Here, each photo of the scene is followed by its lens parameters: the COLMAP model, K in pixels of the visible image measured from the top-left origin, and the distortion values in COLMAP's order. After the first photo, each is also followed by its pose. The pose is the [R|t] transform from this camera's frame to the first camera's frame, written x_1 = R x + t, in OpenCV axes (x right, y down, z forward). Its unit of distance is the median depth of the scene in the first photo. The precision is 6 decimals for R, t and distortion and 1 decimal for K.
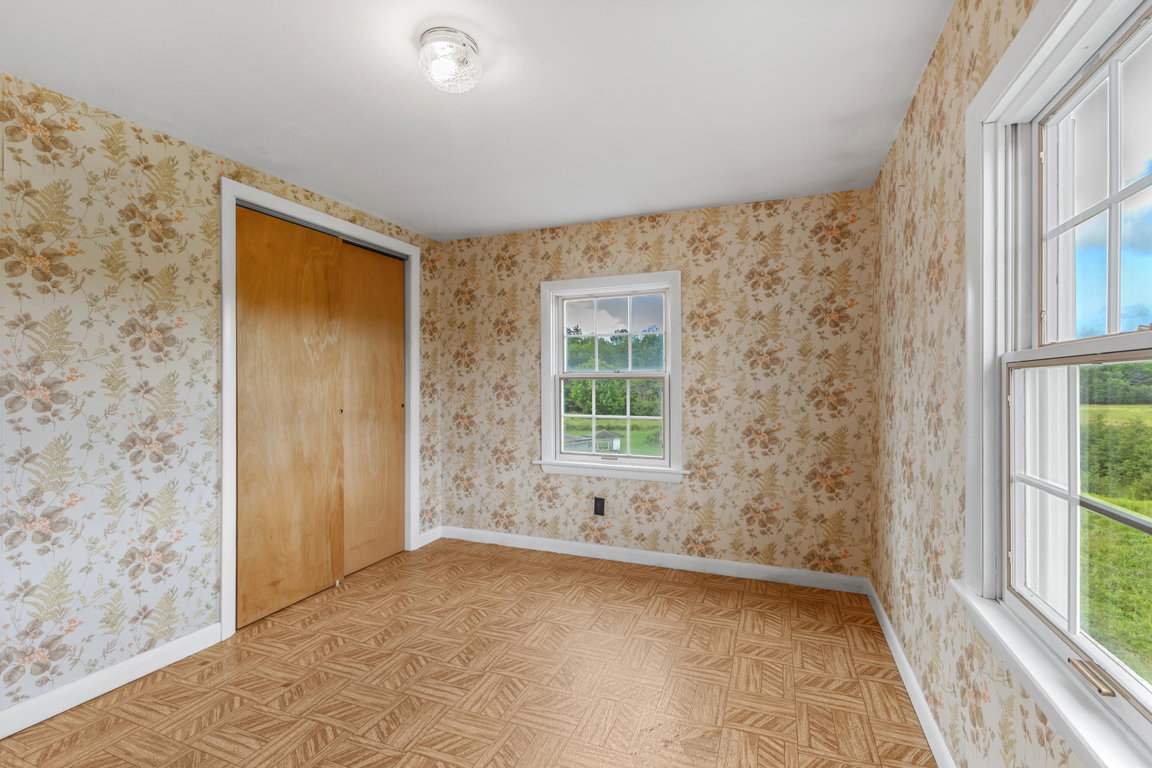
lens RADIAL K [[505.7, 0, 572.2], [0, 505.7, 382.5], [0, 0, 1]] dist [0.007181, -0.002268]
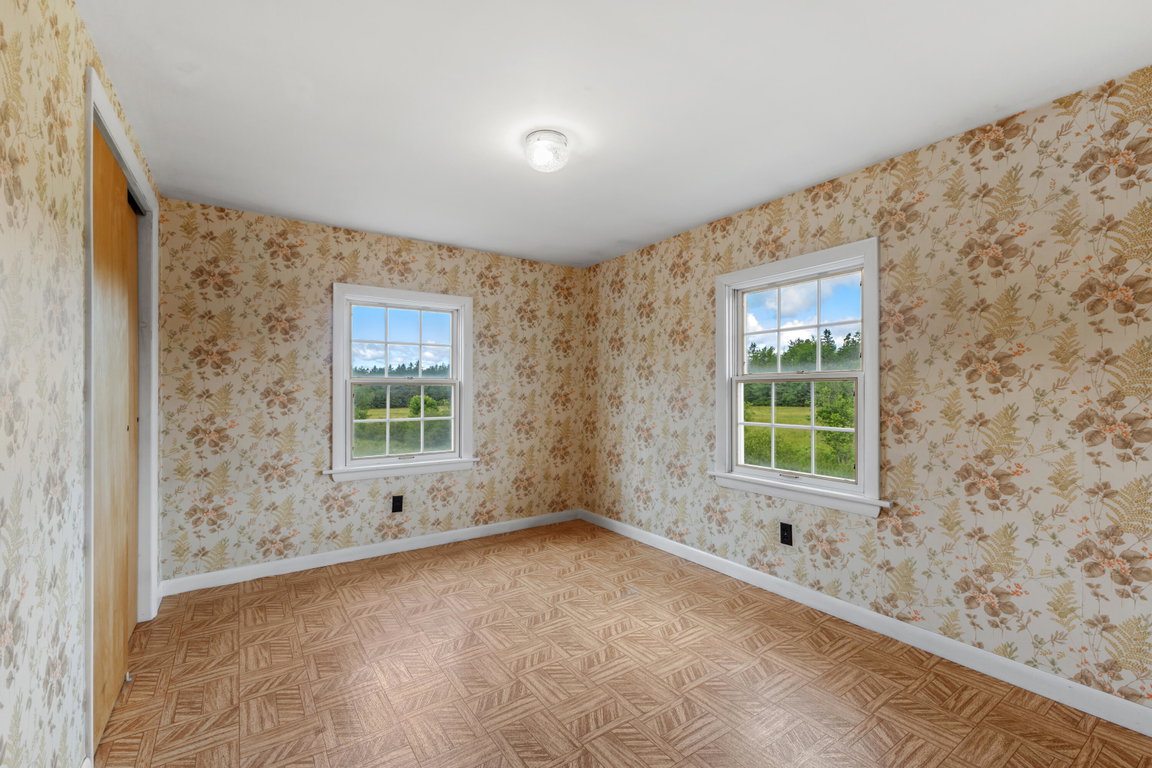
lens RADIAL K [[505.7, 0, 583.2], [0, 505.7, 393.3], [0, 0, 1]] dist [0.007181, -0.002268]
pose [[0.541260, -0.003164, 0.840850, -0.699476], [0.004878, 0.999988, 0.000623, 0.014293], [-0.840841, 0.003764, 0.541269, 0.101521]]
